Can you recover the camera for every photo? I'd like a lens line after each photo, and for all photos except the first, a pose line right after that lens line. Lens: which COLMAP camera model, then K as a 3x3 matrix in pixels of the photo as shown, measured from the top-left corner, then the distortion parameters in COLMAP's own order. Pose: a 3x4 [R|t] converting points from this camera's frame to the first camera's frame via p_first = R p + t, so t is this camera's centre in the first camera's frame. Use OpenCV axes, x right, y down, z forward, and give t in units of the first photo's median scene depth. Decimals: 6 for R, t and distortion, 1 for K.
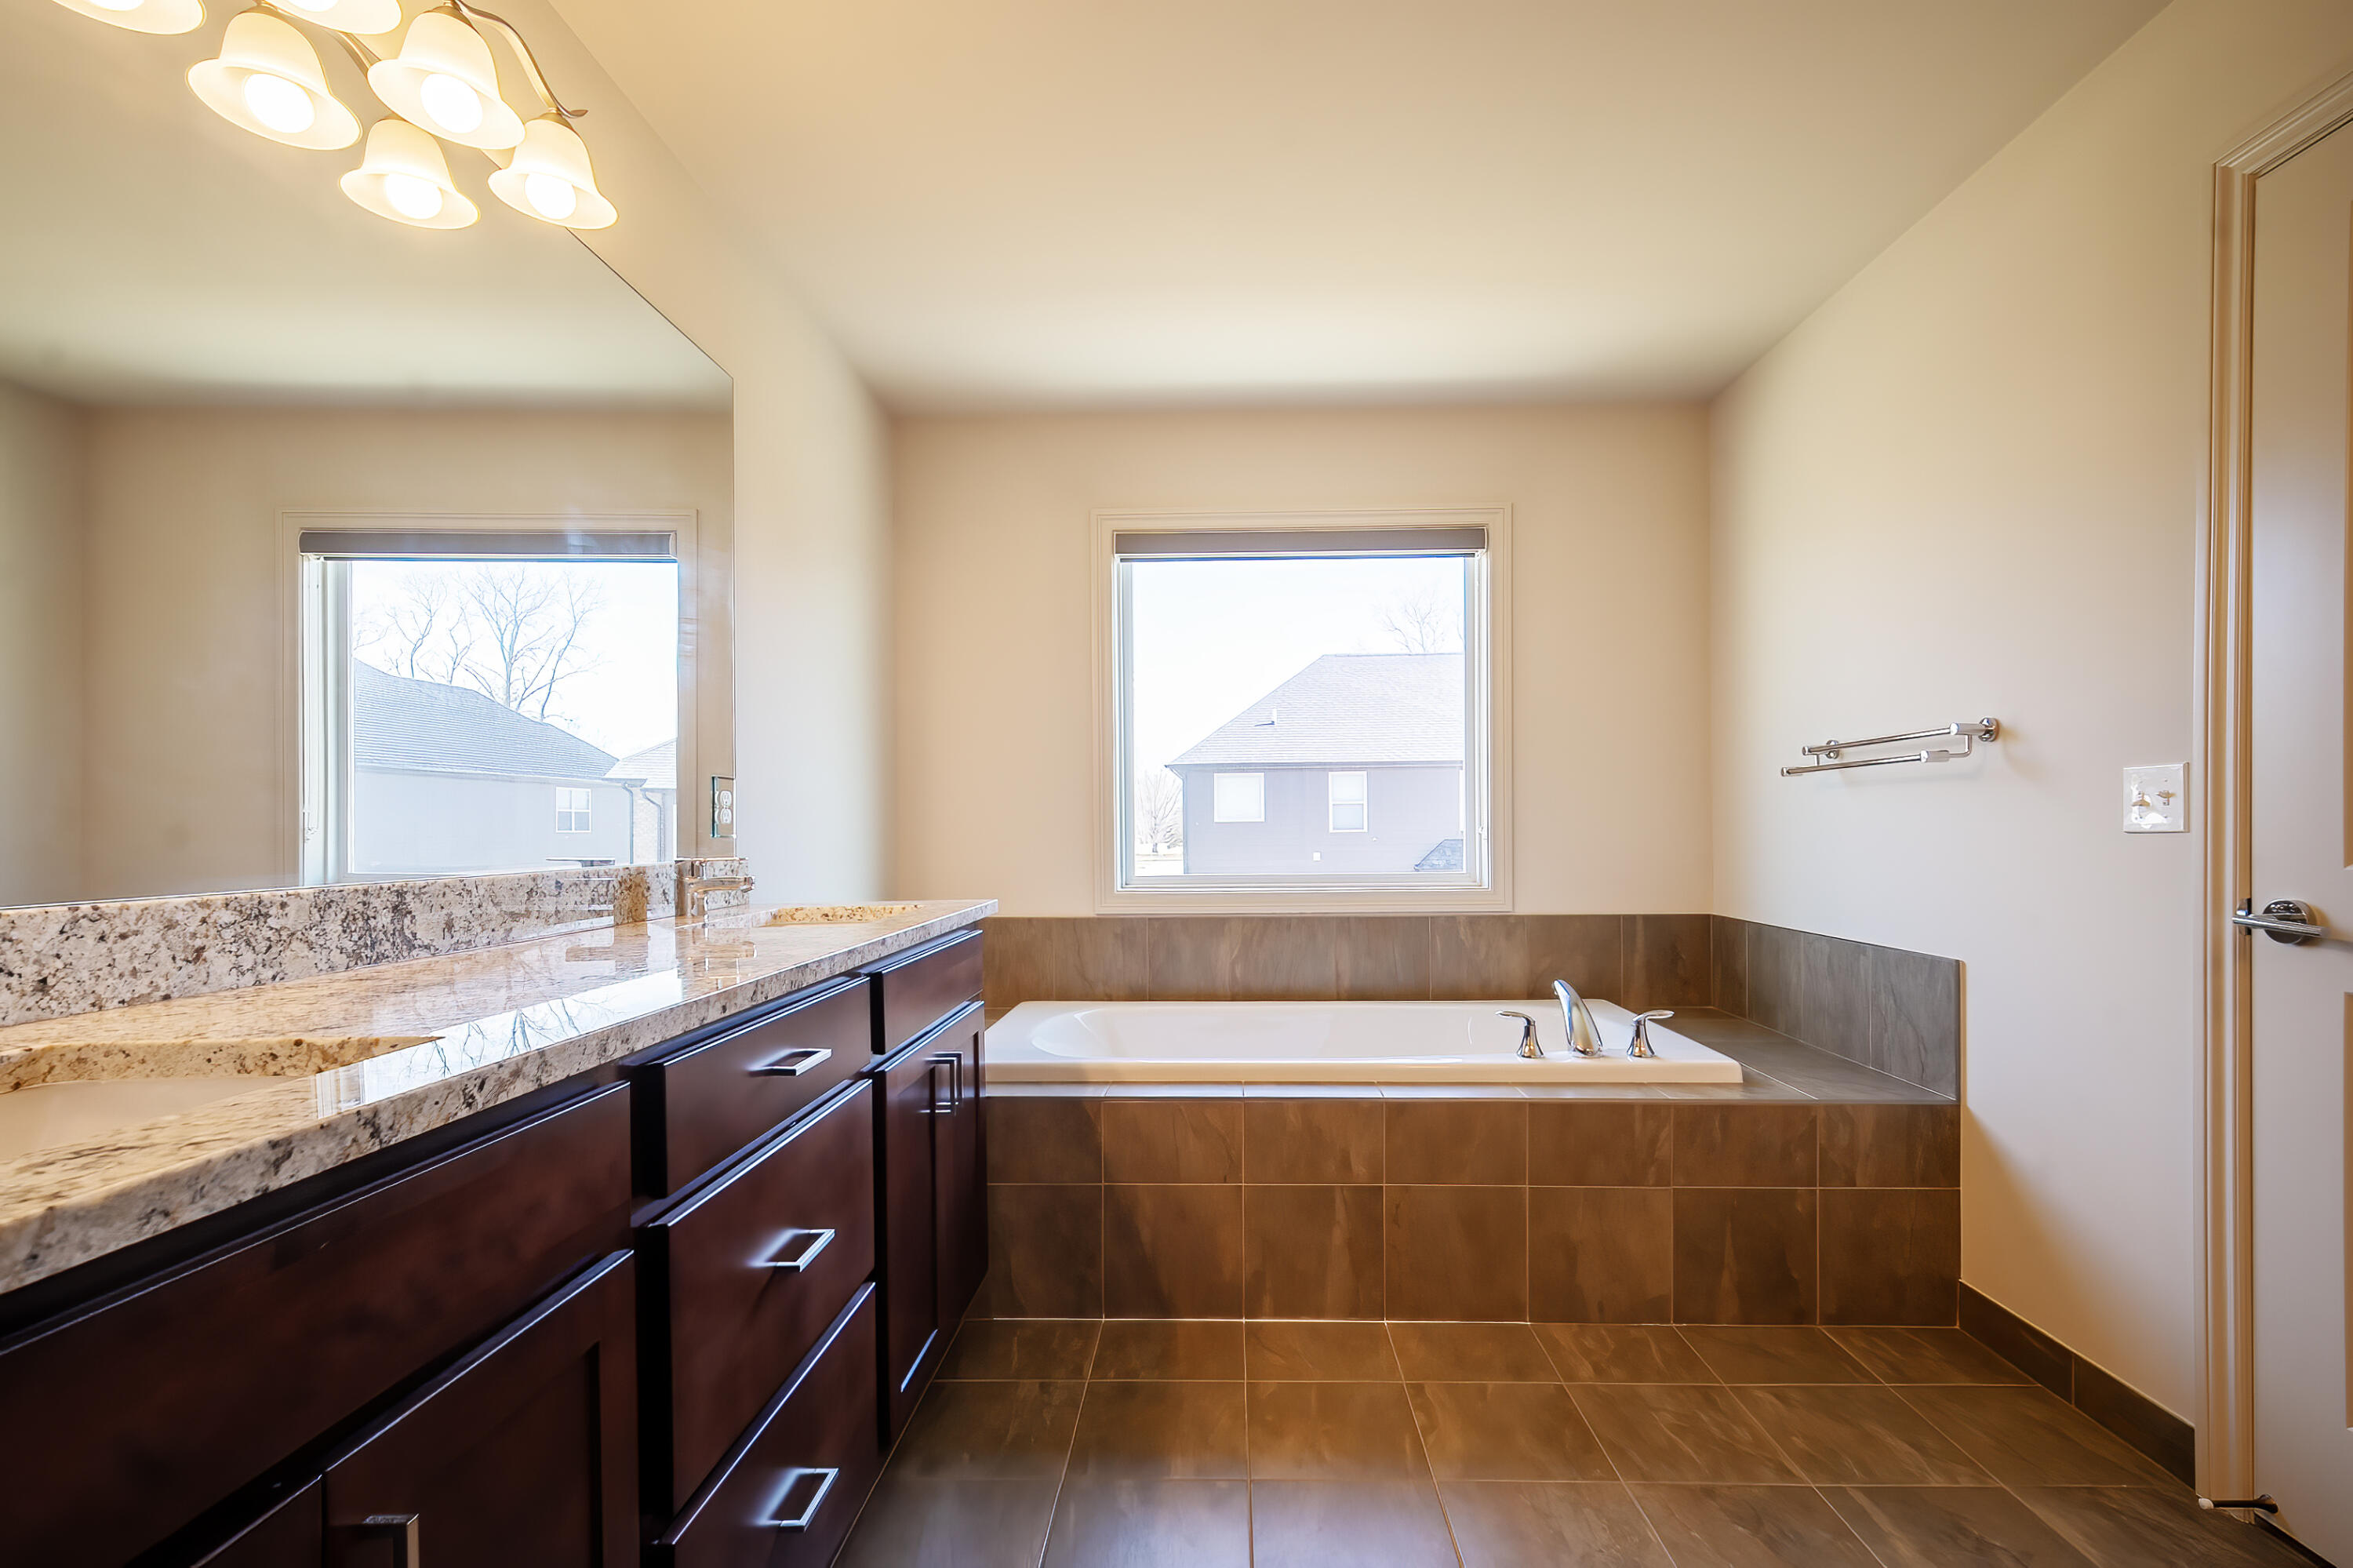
lens RADIAL K [[912.9, 0, 1190.1], [0, 912.9, 836.7], [0, 0, 1]] dist [0.004033, -0.000053]
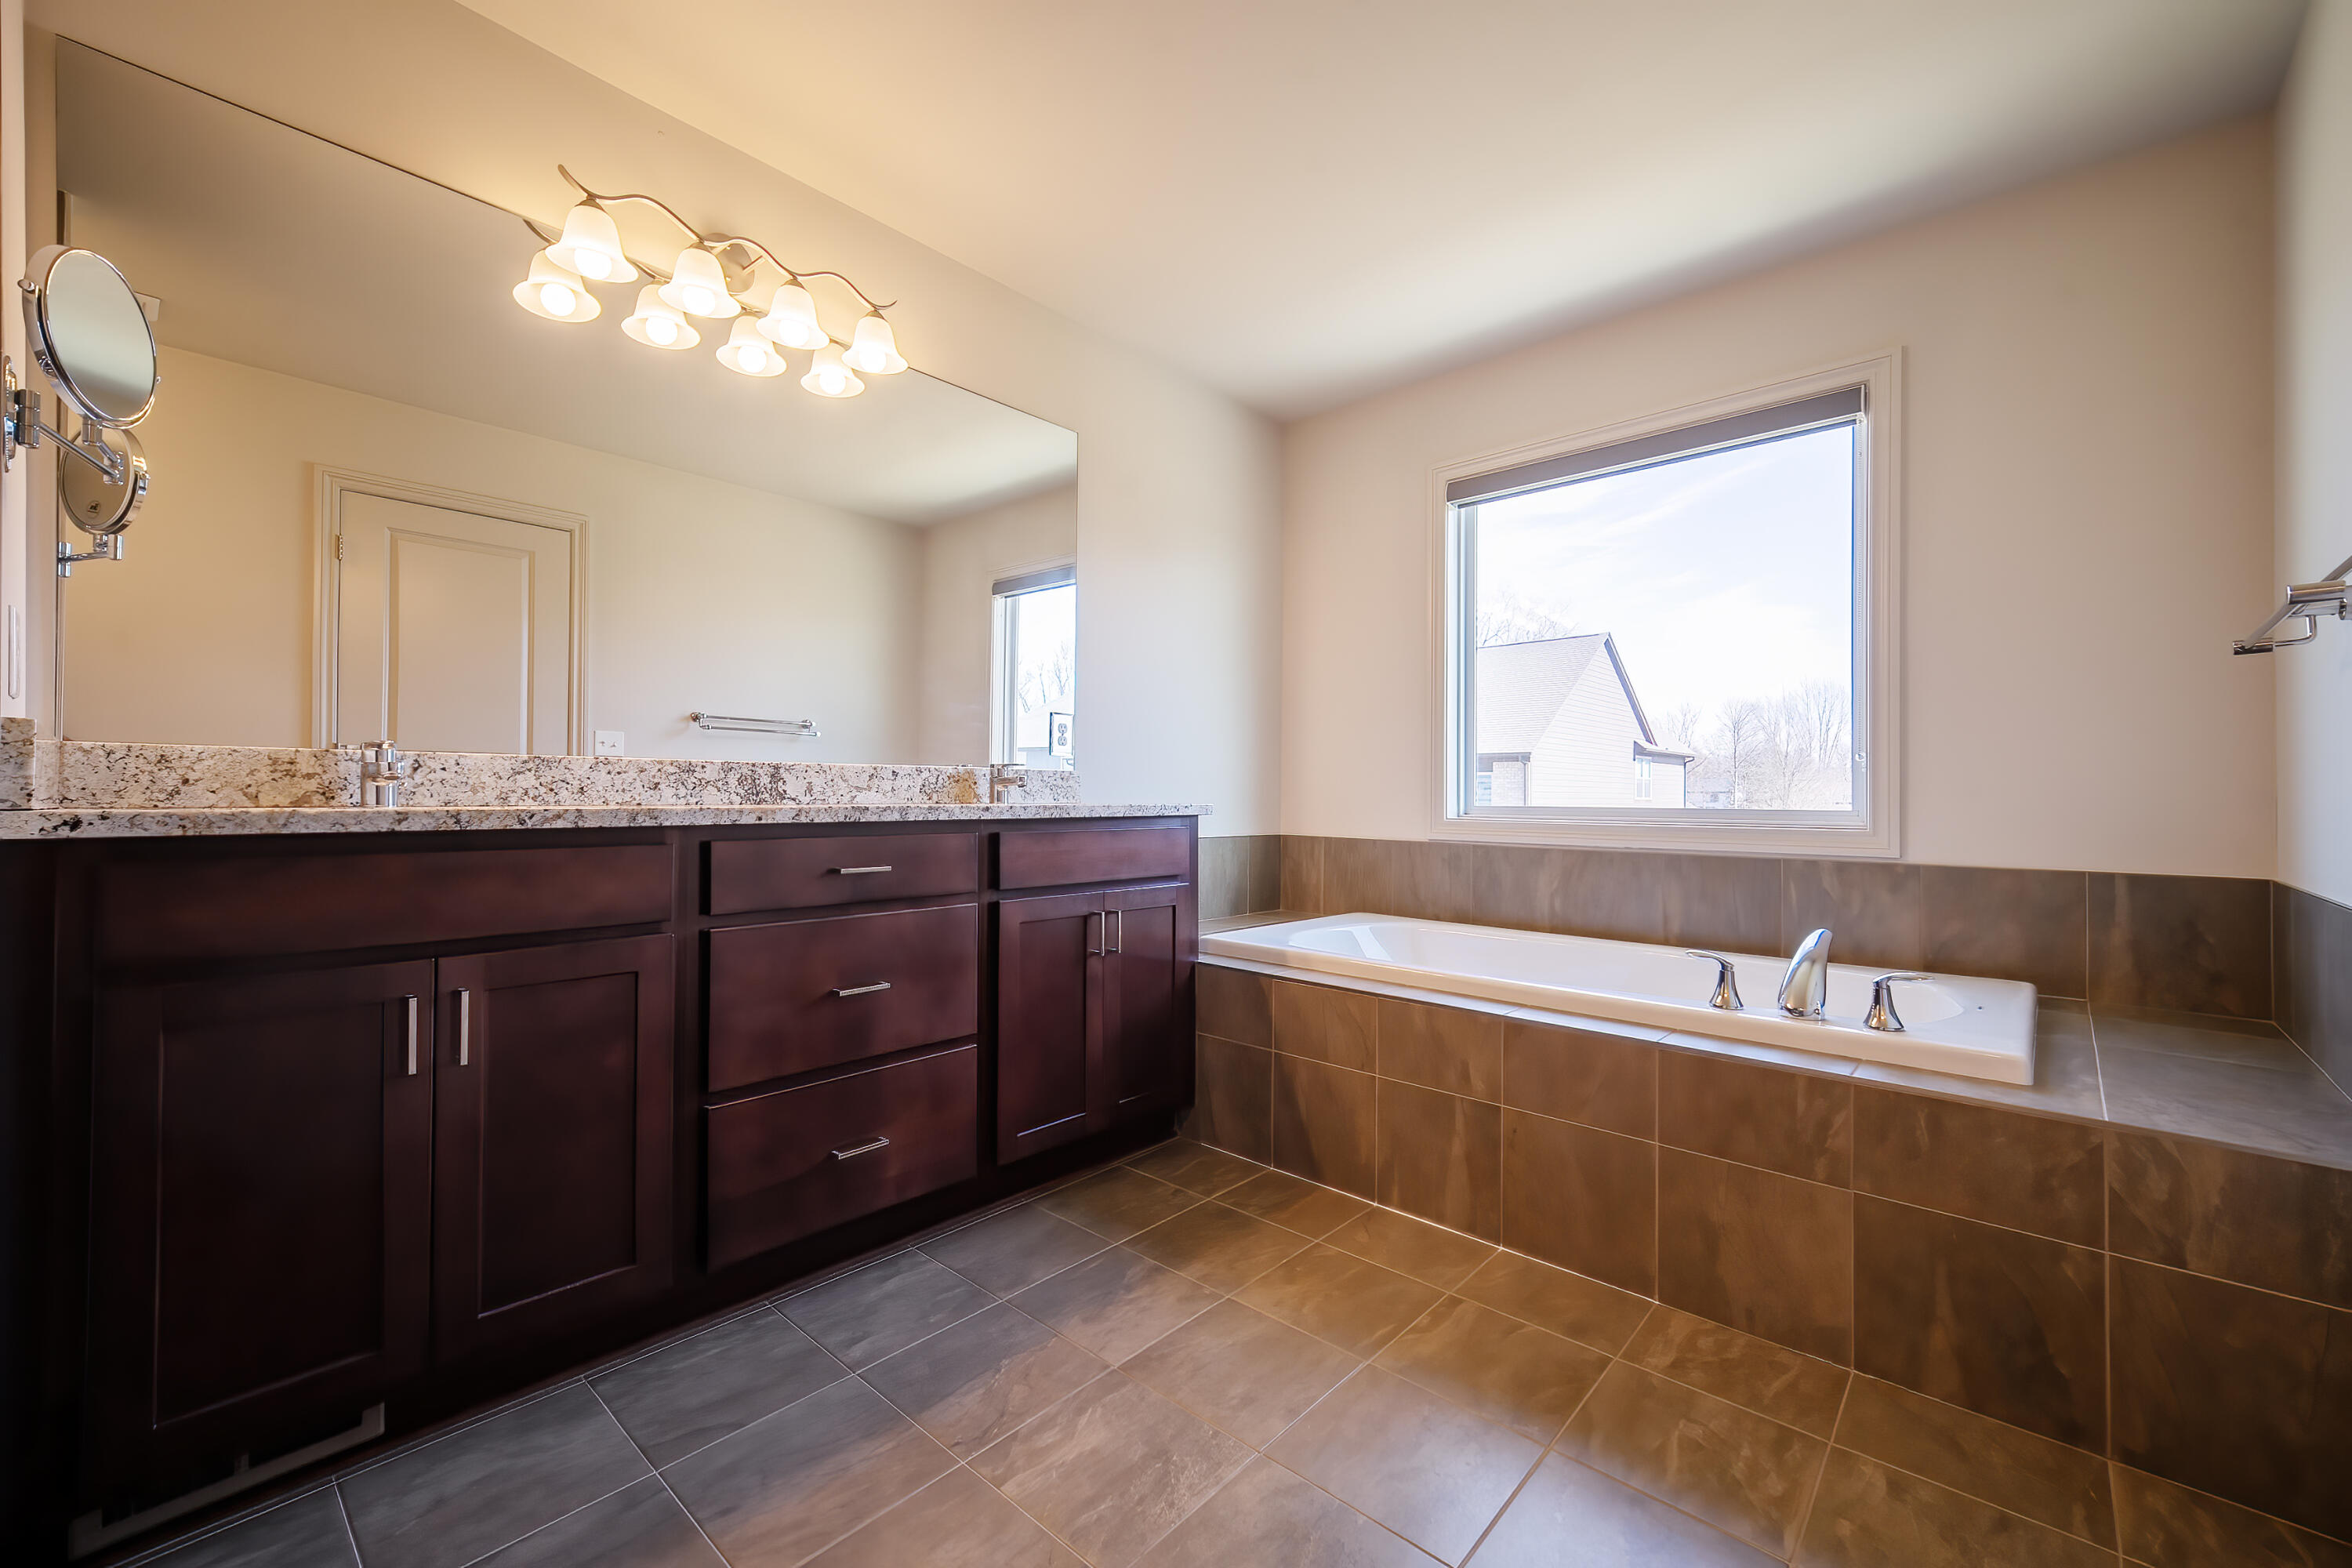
lens RADIAL K [[863.1, 0, 1281.9], [0, 863.1, 792.7], [0, 0, 1]] dist [0.001098, 0.000024]
pose [[0.808201, 0.013467, -0.588752, 0.568591], [-0.018735, 0.999820, -0.002850, 0.058002], [0.588608, 0.013333, 0.808308, 0.122374]]
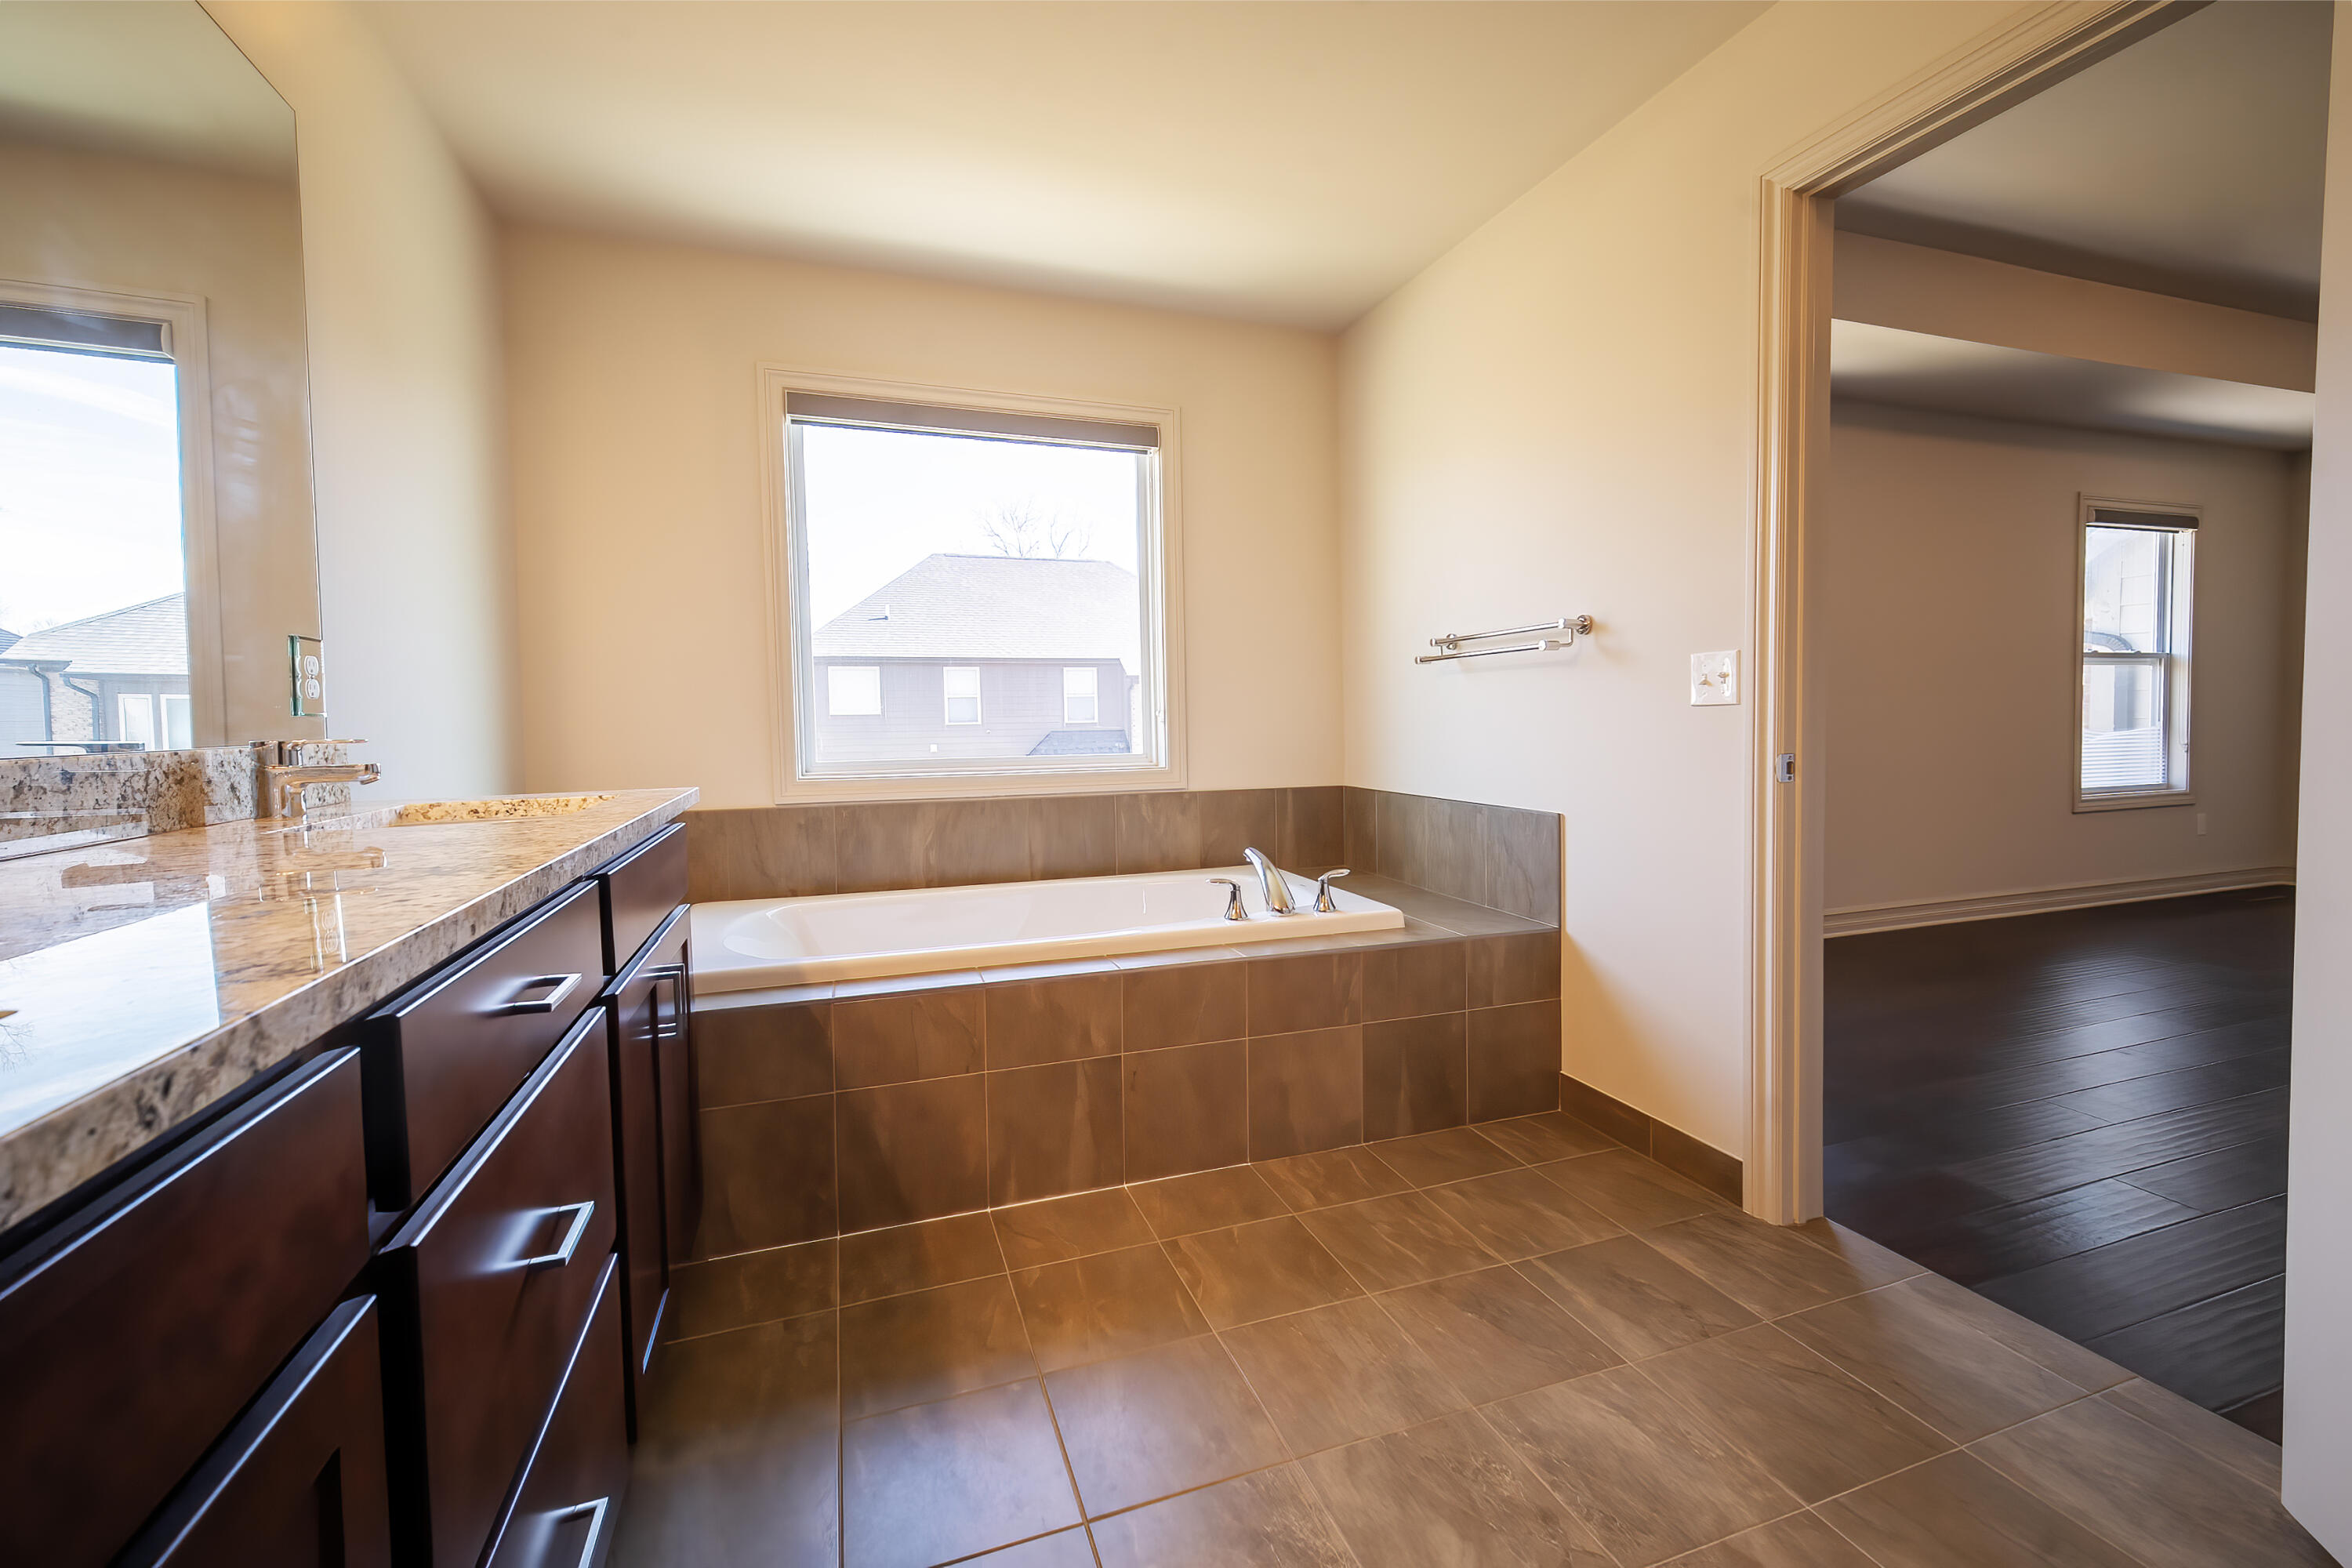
lens RADIAL K [[871.3, 0, 1090.4], [0, 871.3, 756.4], [0, 0, 1]] dist [0.009750, -0.000155]
pose [[0.948698, -0.017508, 0.315700, -0.126536], [0.007789, 0.999457, 0.032020, 0.016710], [-0.316089, -0.027918, 0.948319, 0.096180]]
